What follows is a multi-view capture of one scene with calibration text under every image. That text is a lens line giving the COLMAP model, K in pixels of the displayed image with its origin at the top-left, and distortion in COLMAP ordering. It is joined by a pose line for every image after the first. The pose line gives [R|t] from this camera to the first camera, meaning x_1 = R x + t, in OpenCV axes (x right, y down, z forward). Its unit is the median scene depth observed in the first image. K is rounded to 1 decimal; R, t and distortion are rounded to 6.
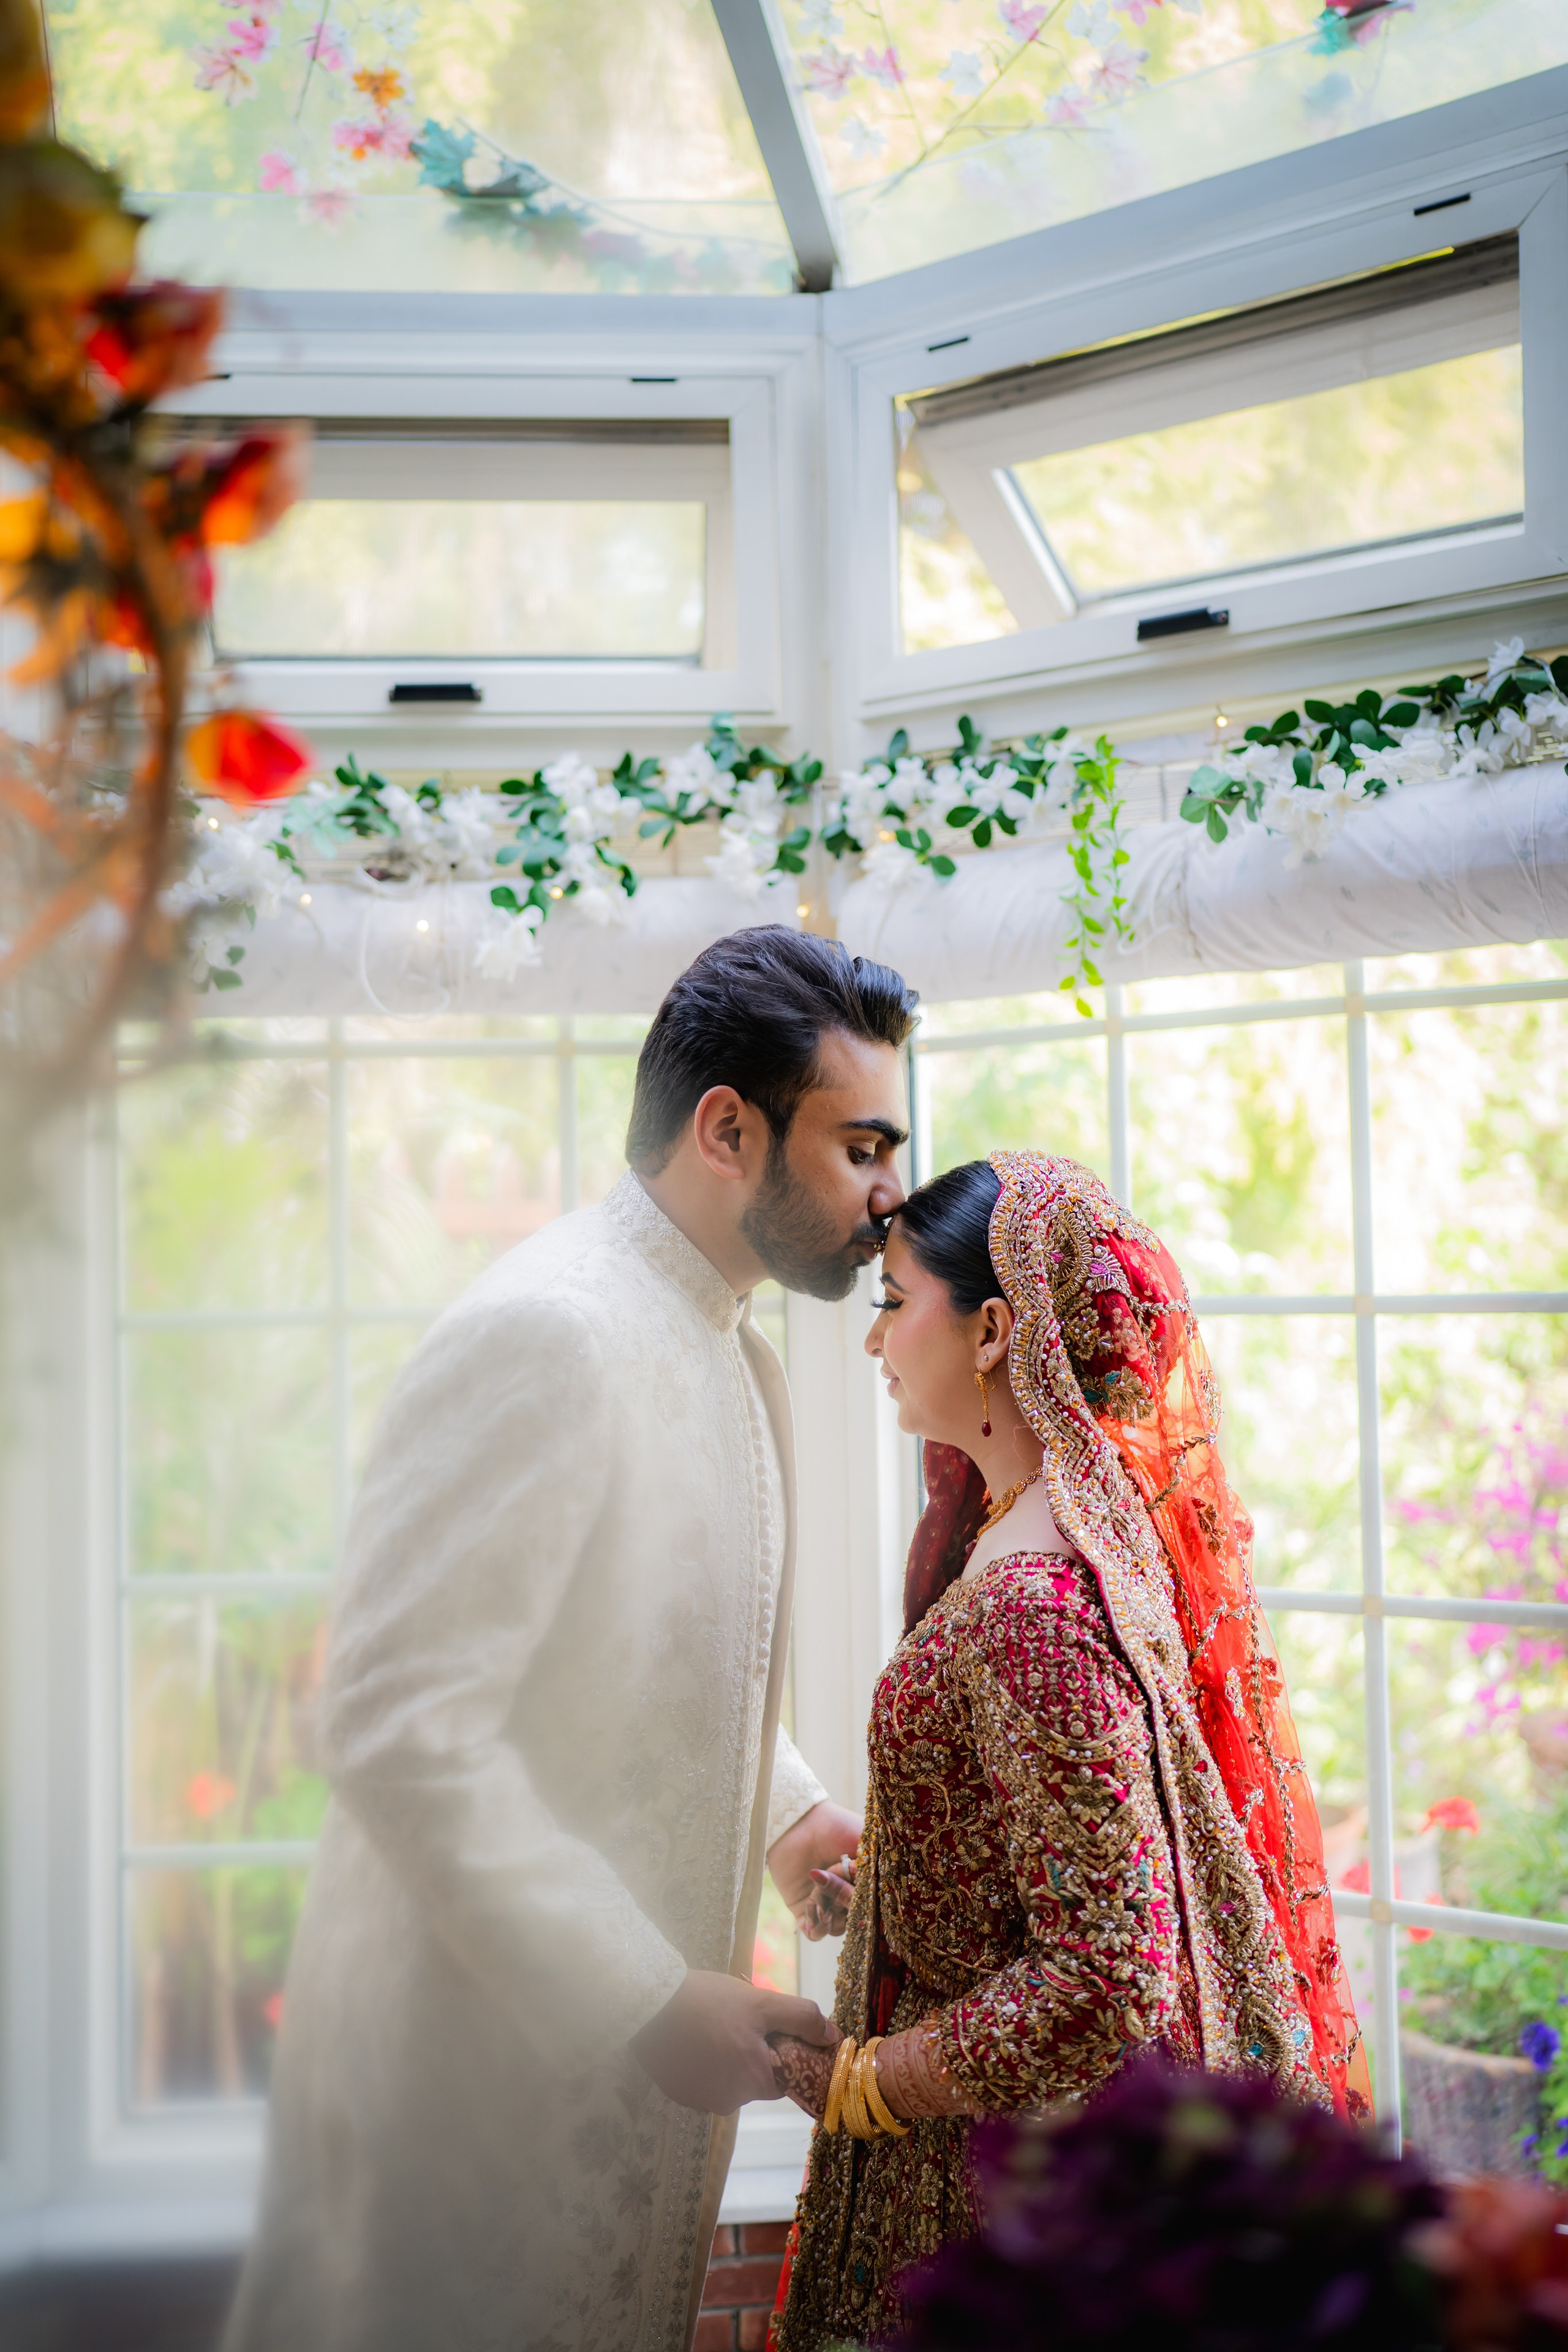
lens RADIAL K [[2277.1, 0, 780.7], [0, 2277.1, 1188.8], [0, 0, 1]] dist [-0.043082, 0.166386]
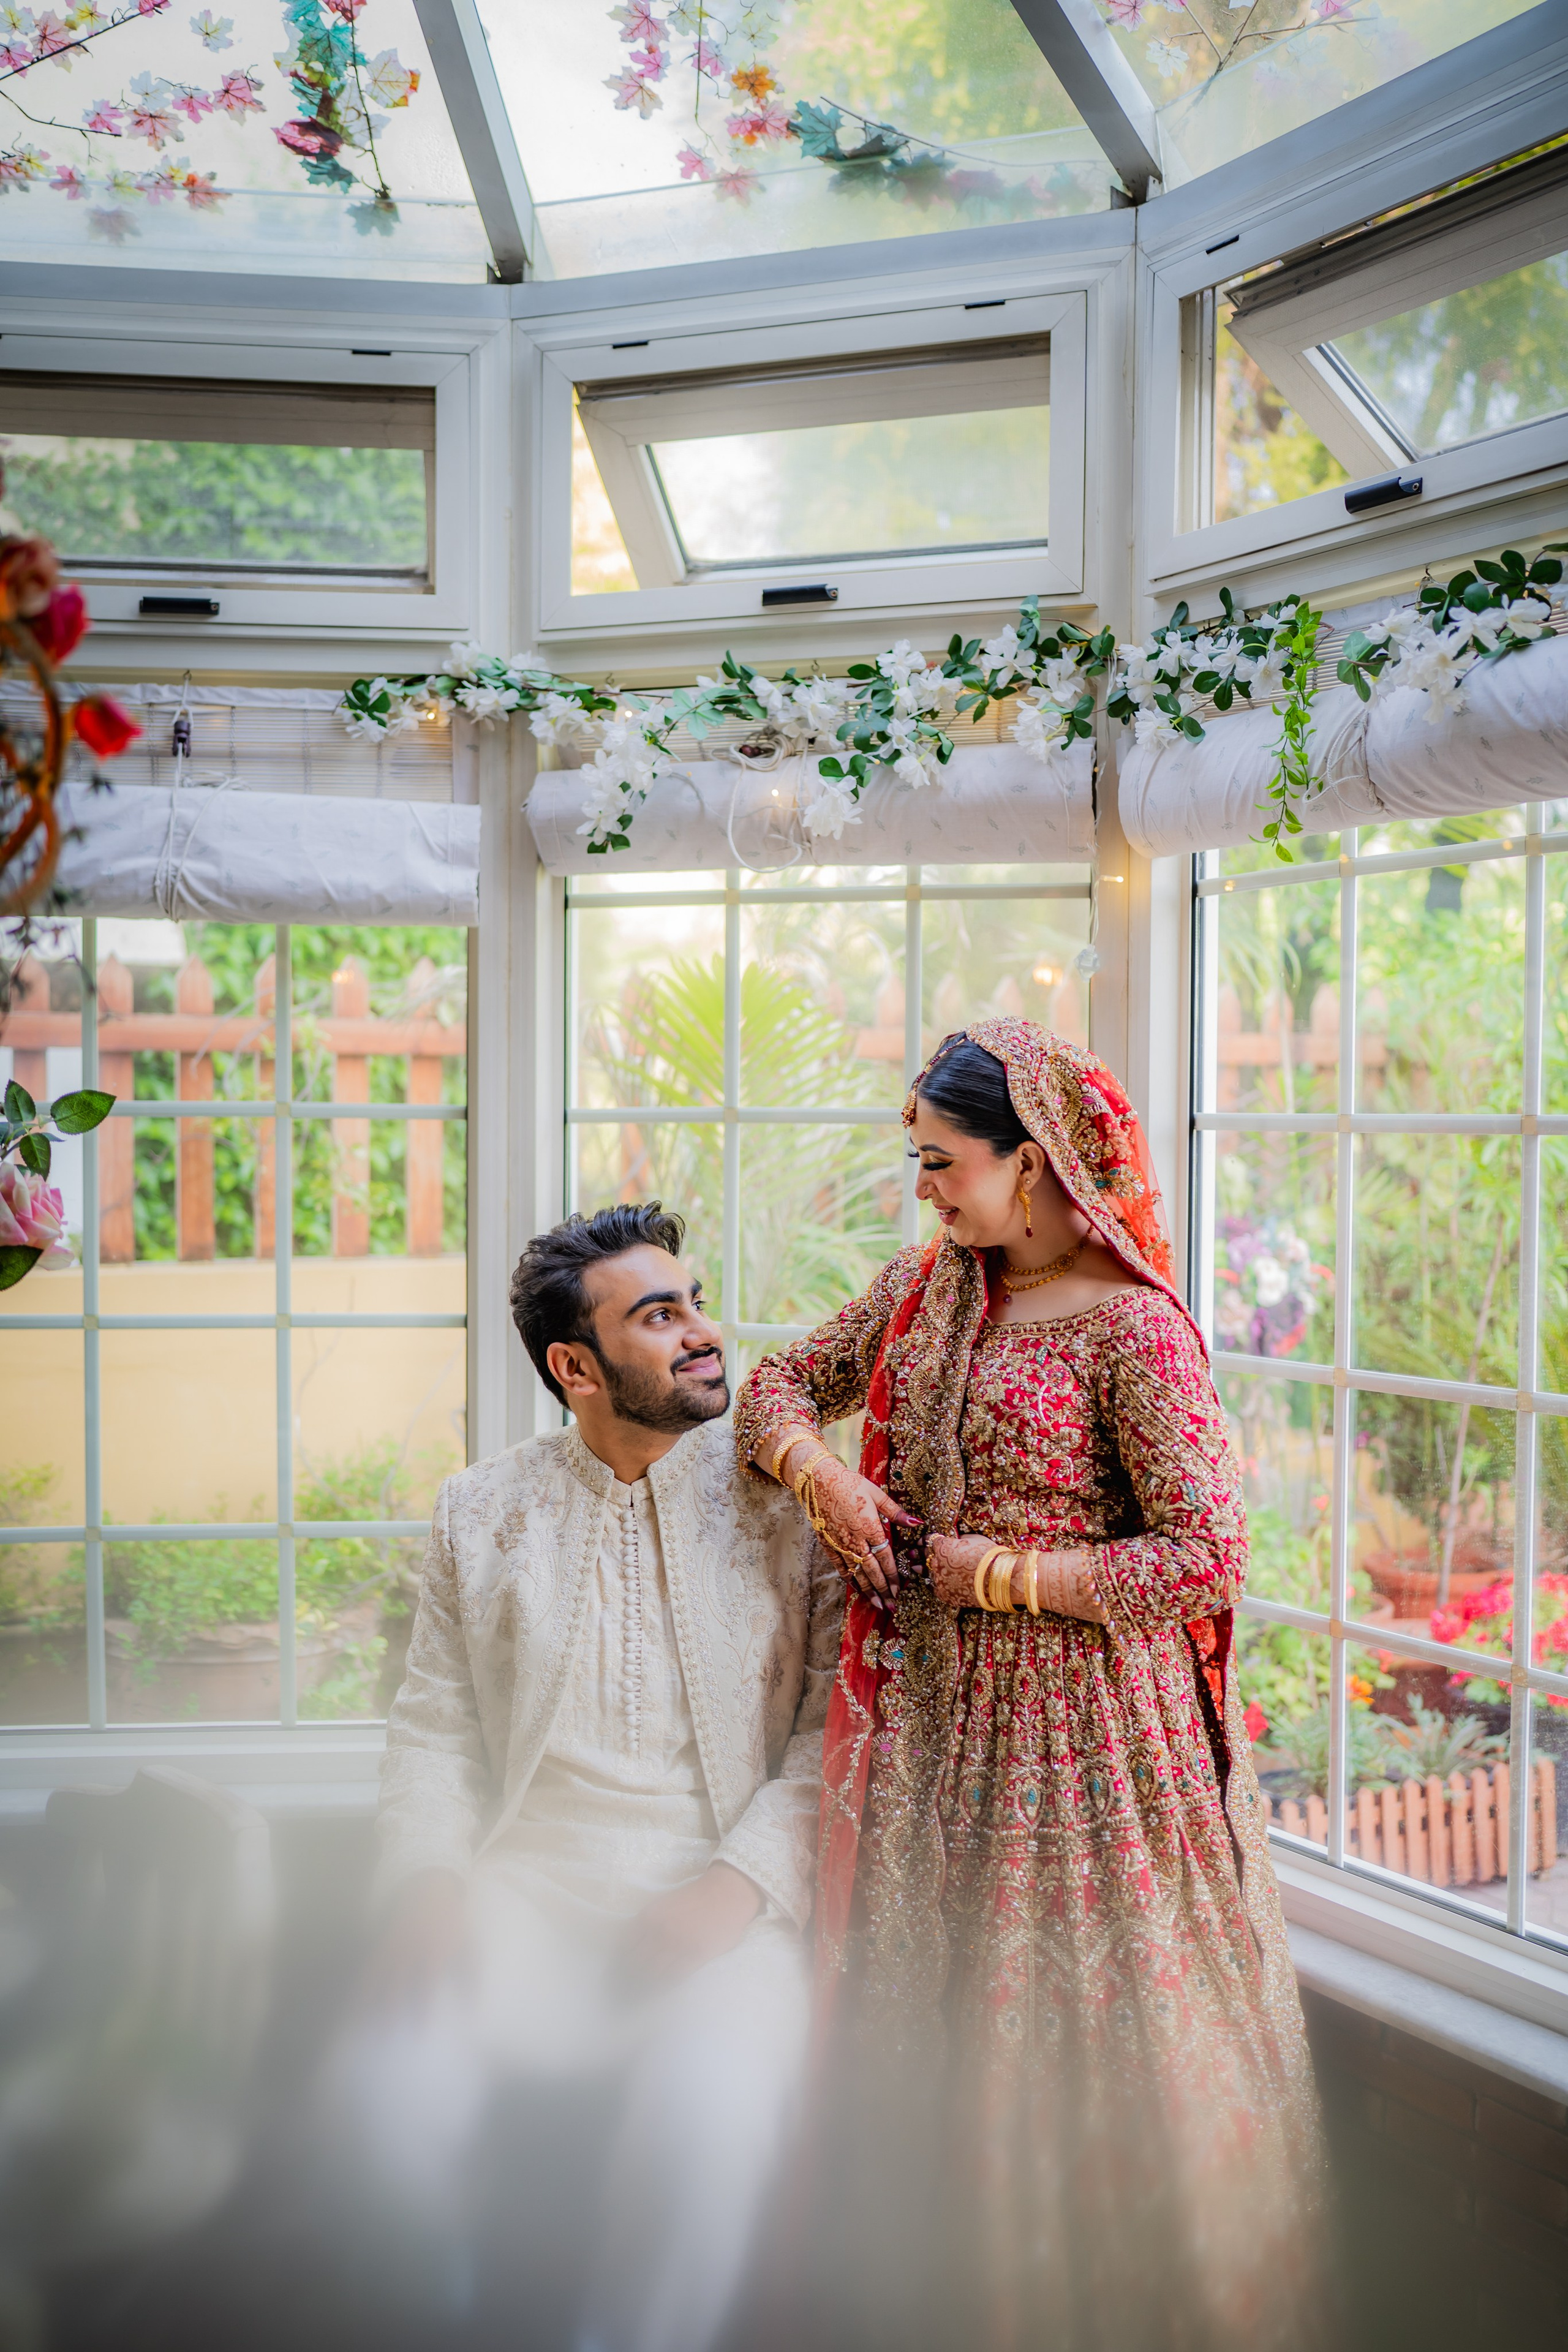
lens RADIAL K [[2277.1, 0, 780.7], [0, 2277.1, 1188.8], [0, 0, 1]] dist [-0.043082, 0.166386]
pose [[0.918873, 0.040588, -0.392461, 0.324855], [-0.012678, 0.997218, 0.073448, 0.005748], [0.394350, -0.062514, 0.916831, -0.121654]]
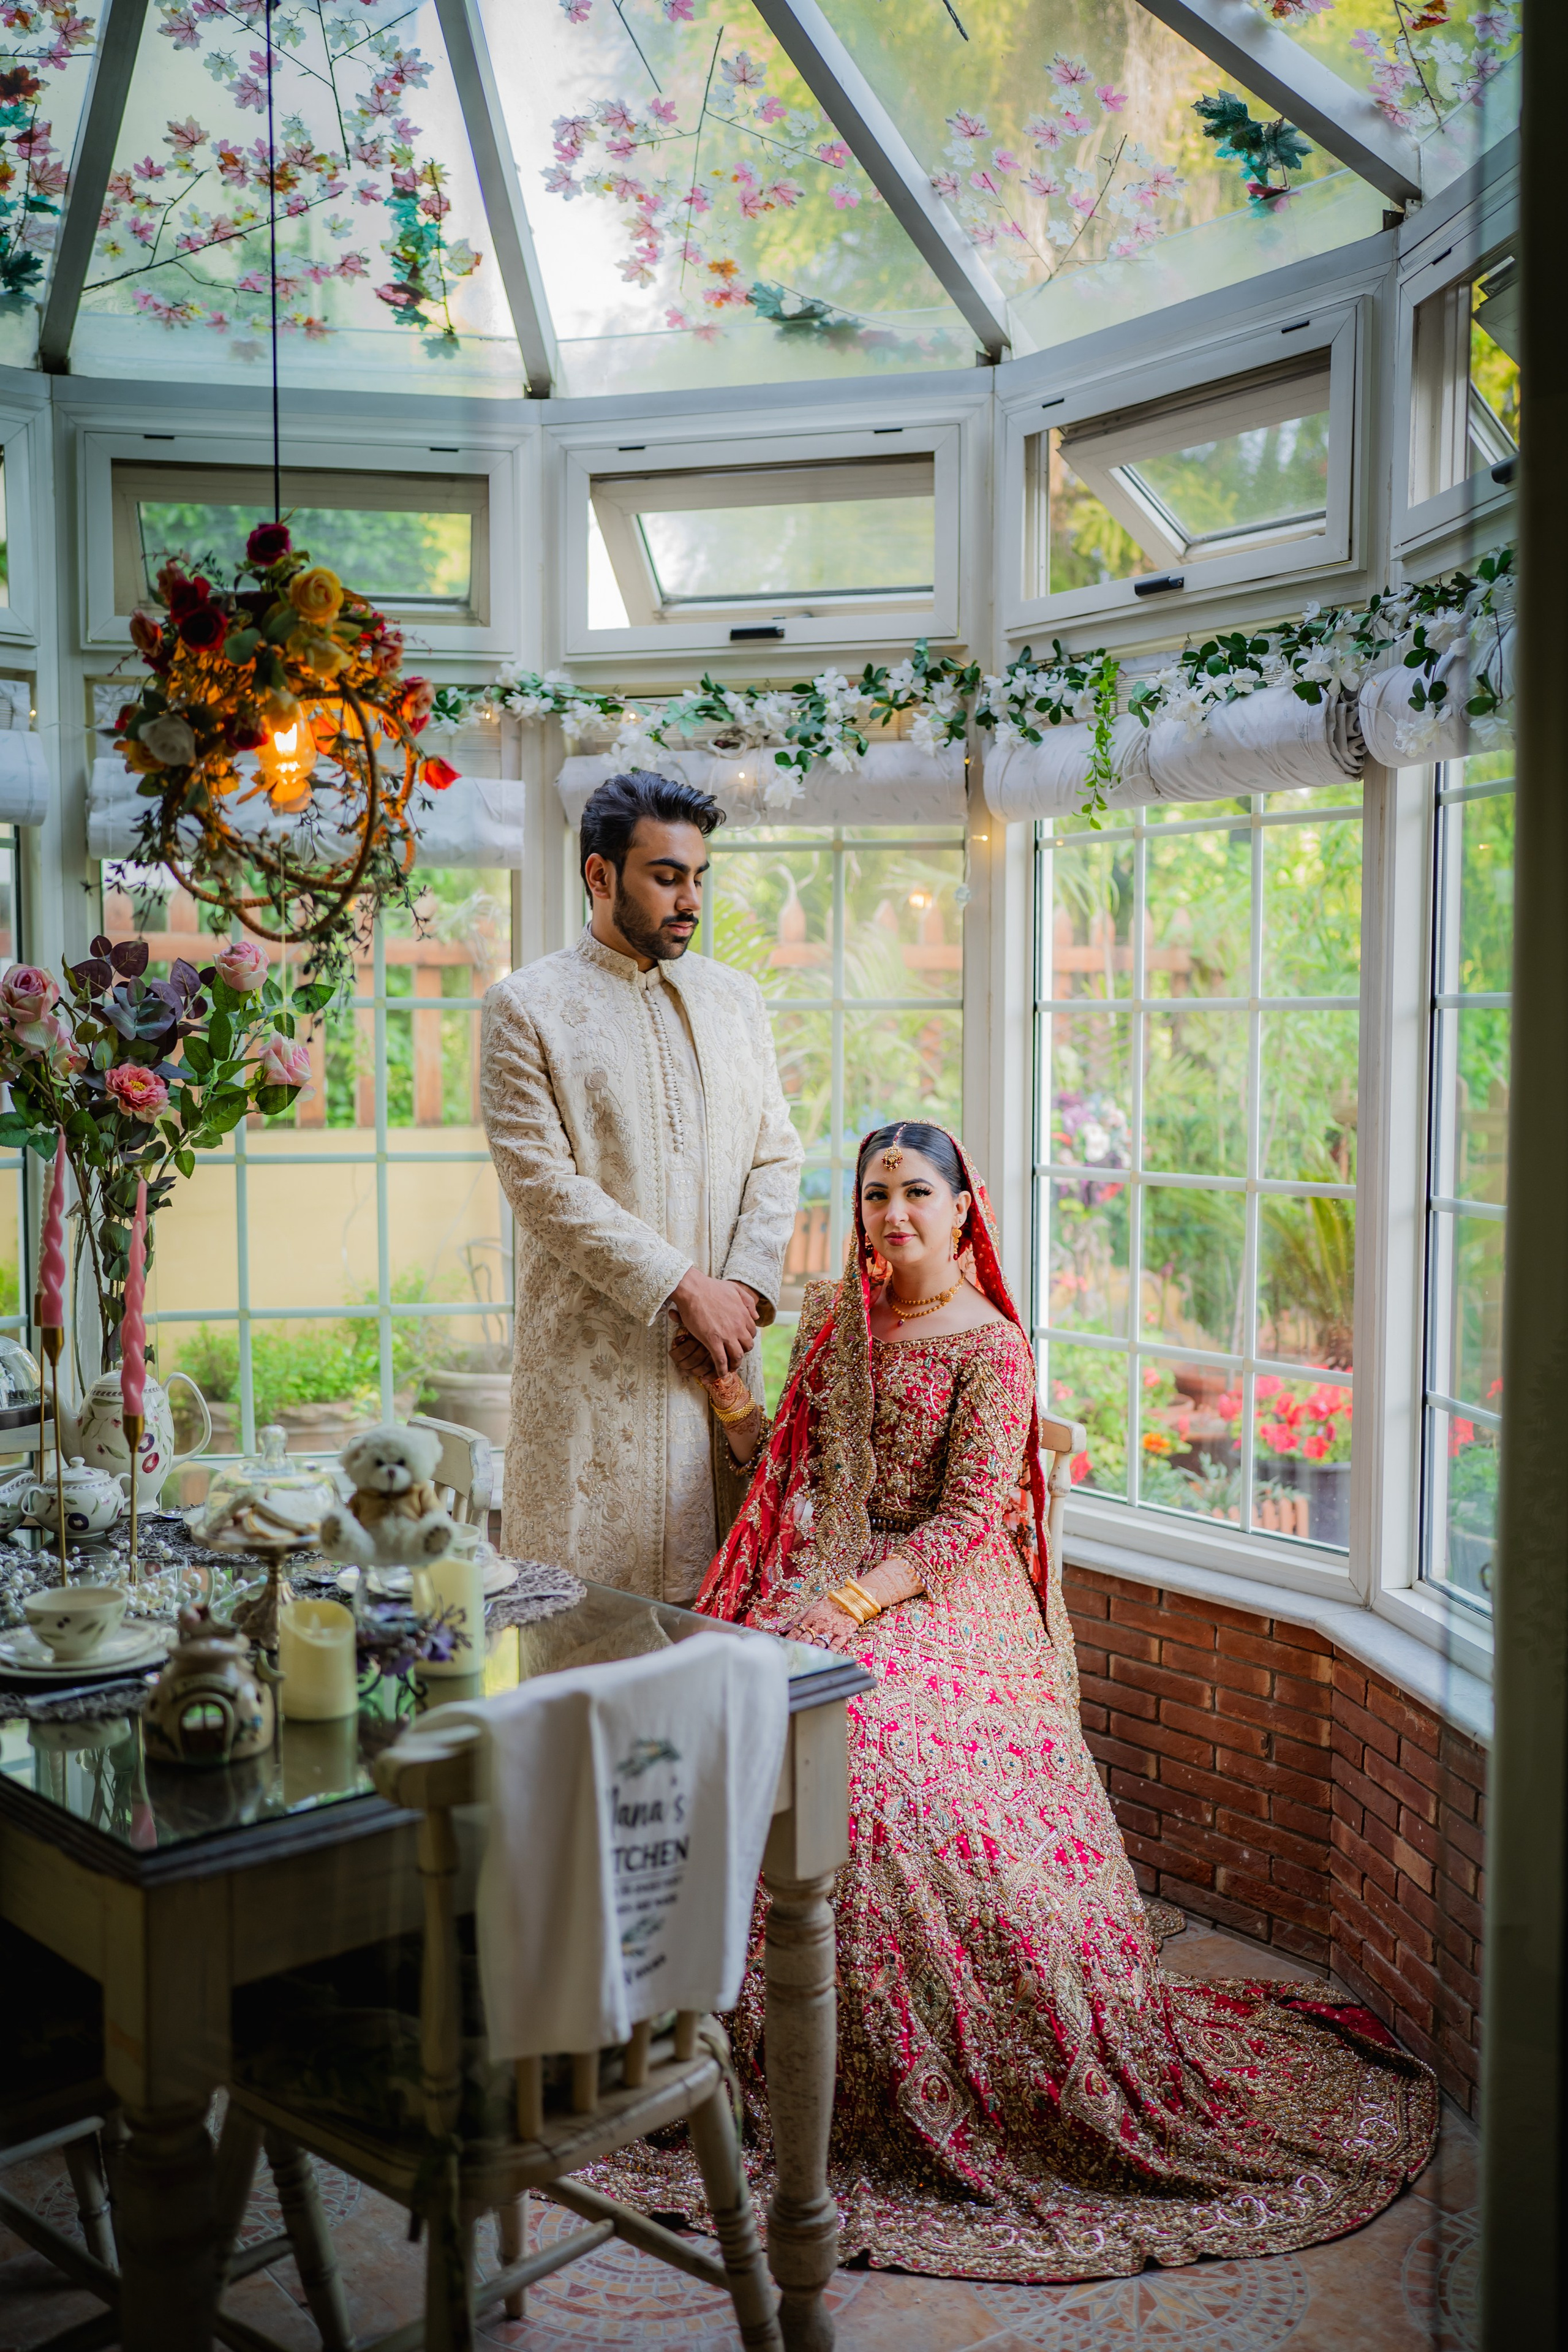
lens RADIAL K [[2277.1, 0, 780.7], [0, 2277.1, 1188.8], [0, 0, 1]] dist [-0.043082, 0.166386]
pose [[0.943973, 0.045547, -0.326864, 0.437929], [-0.010133, 0.993964, 0.109242, 0.006461], [0.329867, -0.099809, 0.938737, -0.620598]]
